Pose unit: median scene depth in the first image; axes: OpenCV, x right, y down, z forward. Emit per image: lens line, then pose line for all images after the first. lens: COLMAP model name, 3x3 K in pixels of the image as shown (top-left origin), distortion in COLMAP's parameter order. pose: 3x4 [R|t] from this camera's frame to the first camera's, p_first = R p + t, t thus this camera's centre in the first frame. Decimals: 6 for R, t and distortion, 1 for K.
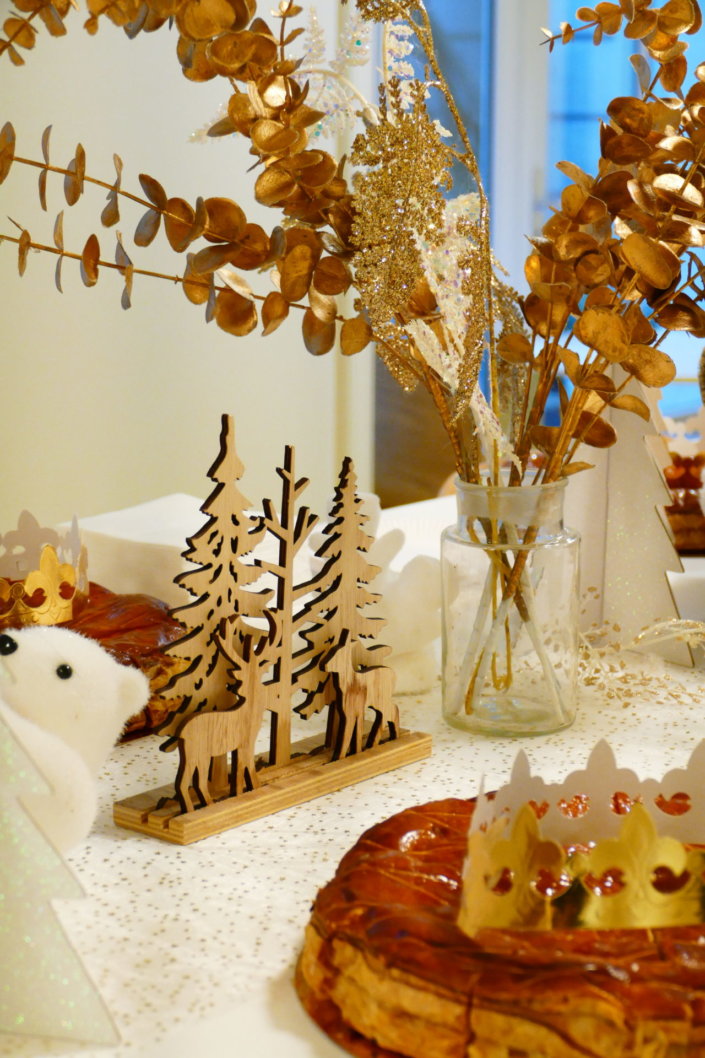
lens RADIAL K [[2318.7, 0, 357.2], [0, 2318.7, 530.5], [0, 0, 1]] dist [-0.095792, 0.000000]
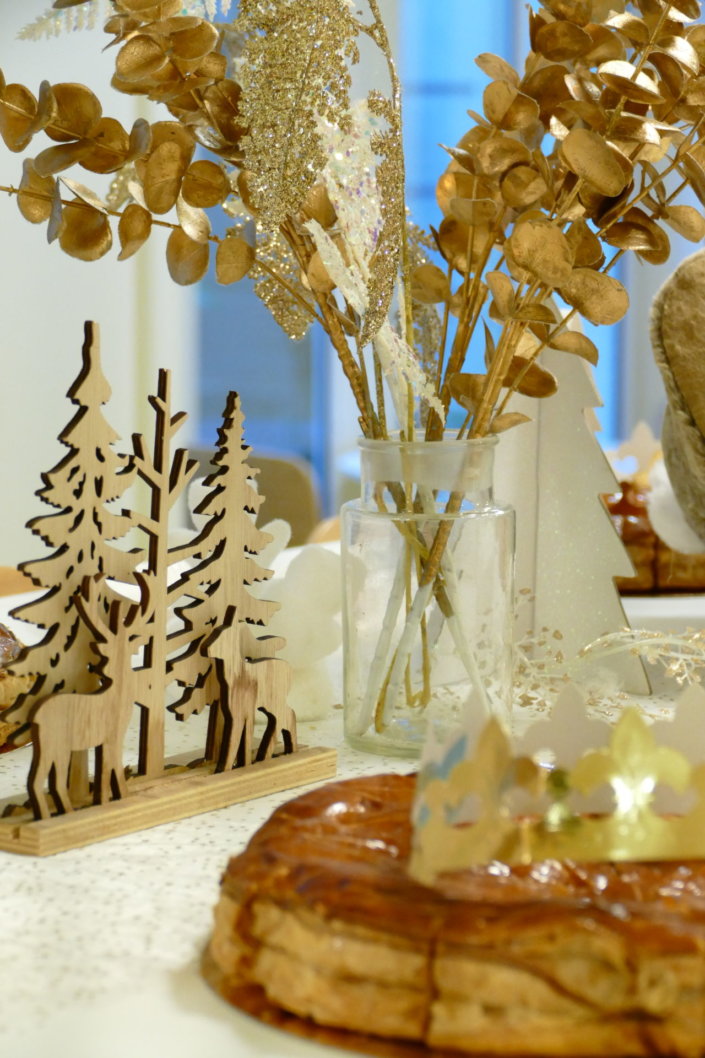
lens RADIAL K [[3093.3, 0, 349.0], [0, 3093.3, 527.8], [0, 0, 1]] dist [-0.094069, 0.000000]
pose [[0.997173, -0.006296, 0.074878, -0.043736], [0.012875, 0.996063, -0.087709, 0.108113], [-0.074031, 0.088425, 0.993328, -0.065994]]
